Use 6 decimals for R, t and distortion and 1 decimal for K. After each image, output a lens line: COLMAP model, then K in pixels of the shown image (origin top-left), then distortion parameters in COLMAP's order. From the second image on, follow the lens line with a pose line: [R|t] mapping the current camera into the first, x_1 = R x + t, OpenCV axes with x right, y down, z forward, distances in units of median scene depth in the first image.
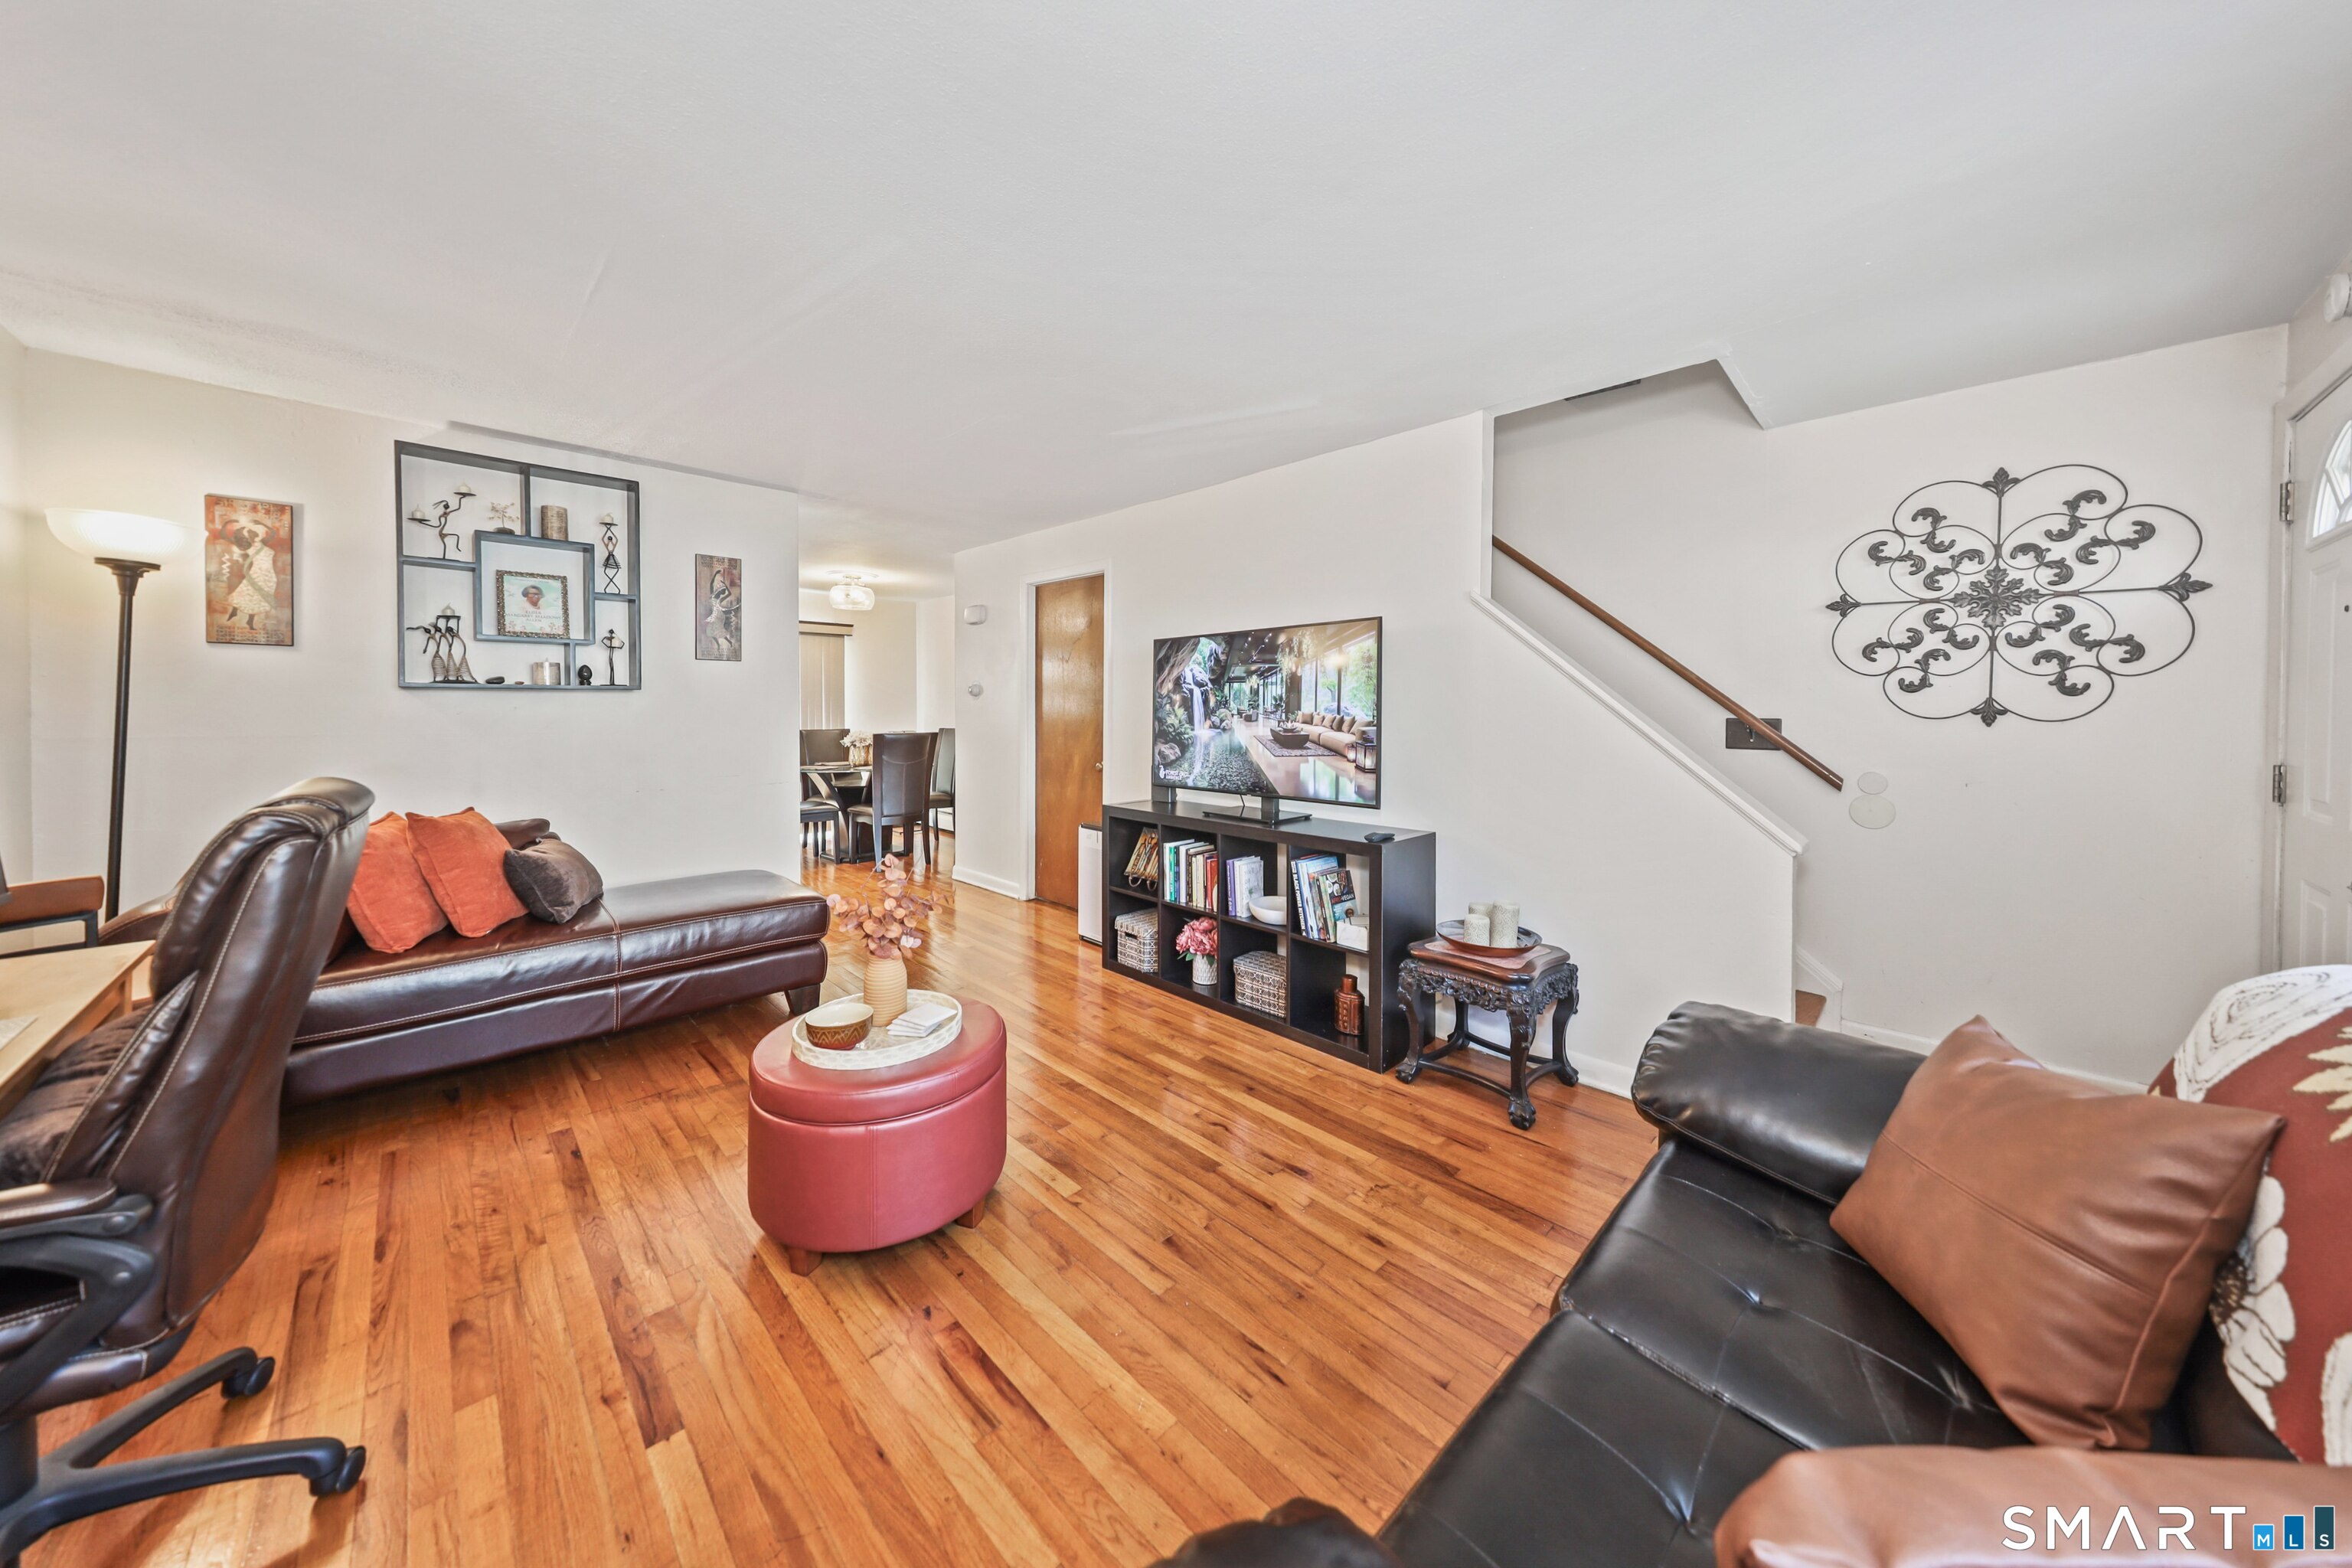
lens RADIAL K [[747.1, 0, 1172.0], [0, 747.1, 723.9], [0, 0, 1]] dist [0.003300, -0.000152]
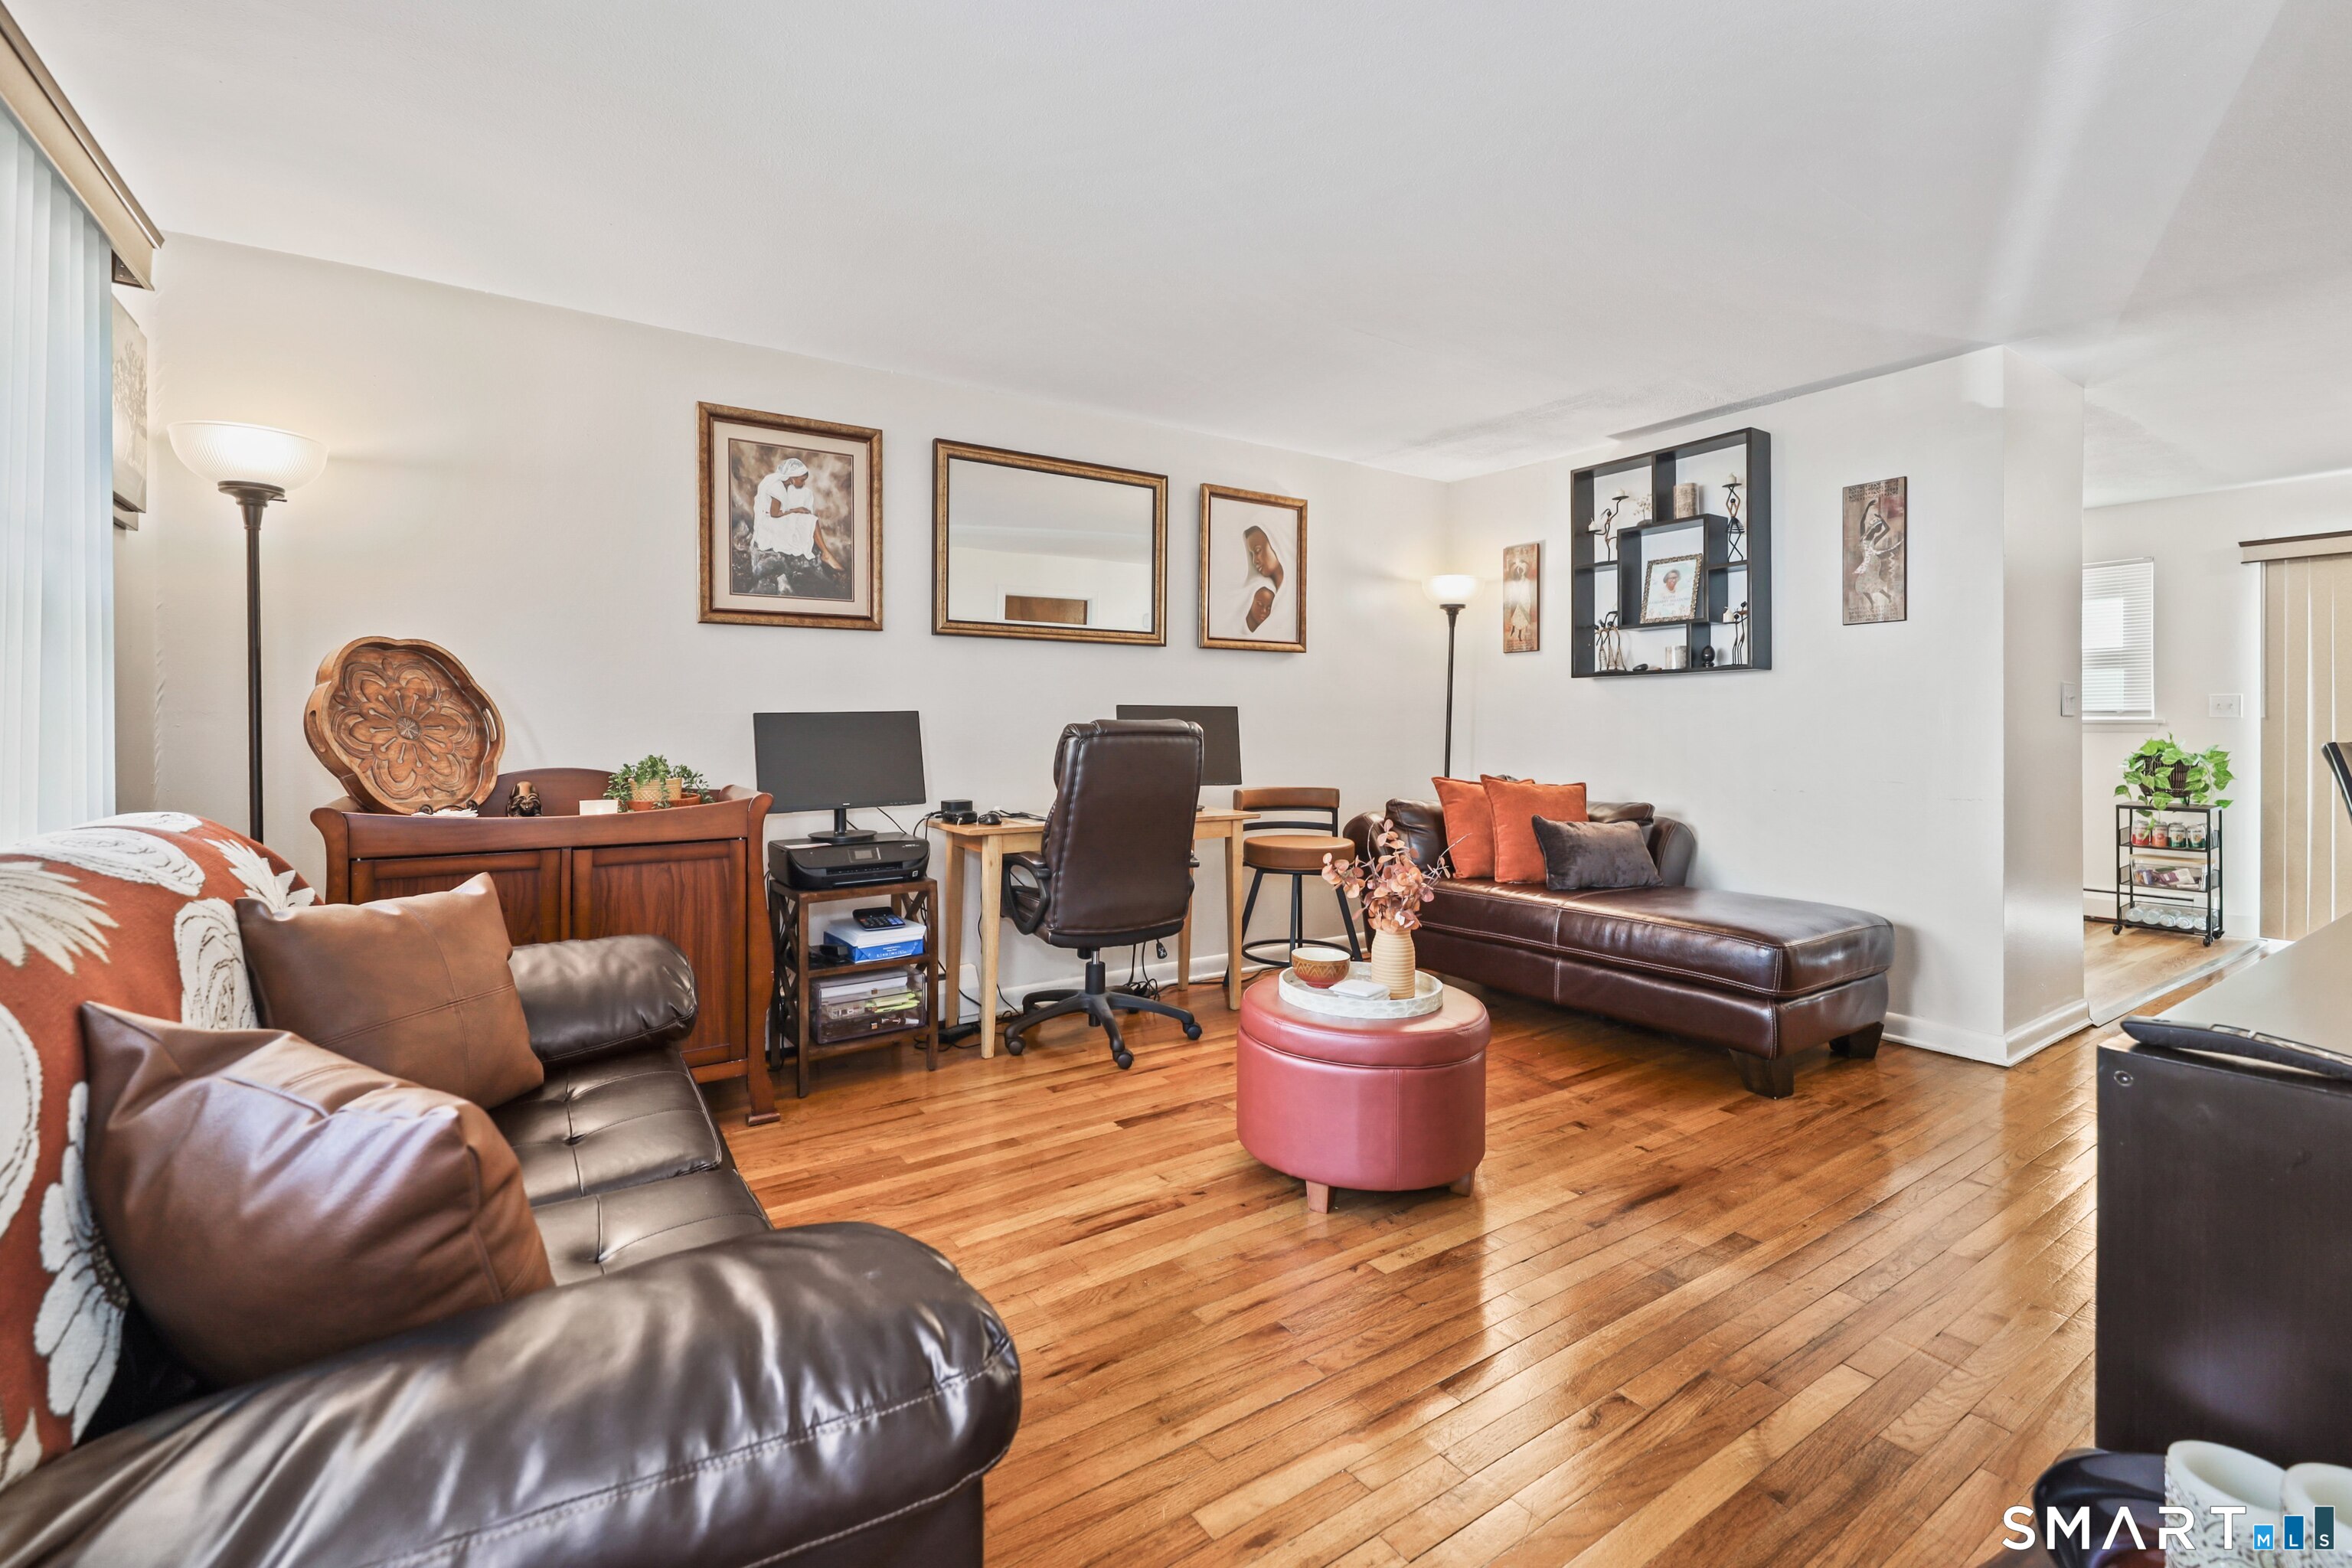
lens RADIAL K [[1033.1, 0, 1188.7], [0, 1033.1, 721.8], [0, 0, 1]] dist [0.004937, 0.001810]
pose [[-0.160877, -0.012145, -0.986900, 0.663961], [-0.020783, 0.999744, -0.008915, 0.046709], [0.986756, 0.019076, -0.161088, 0.659598]]
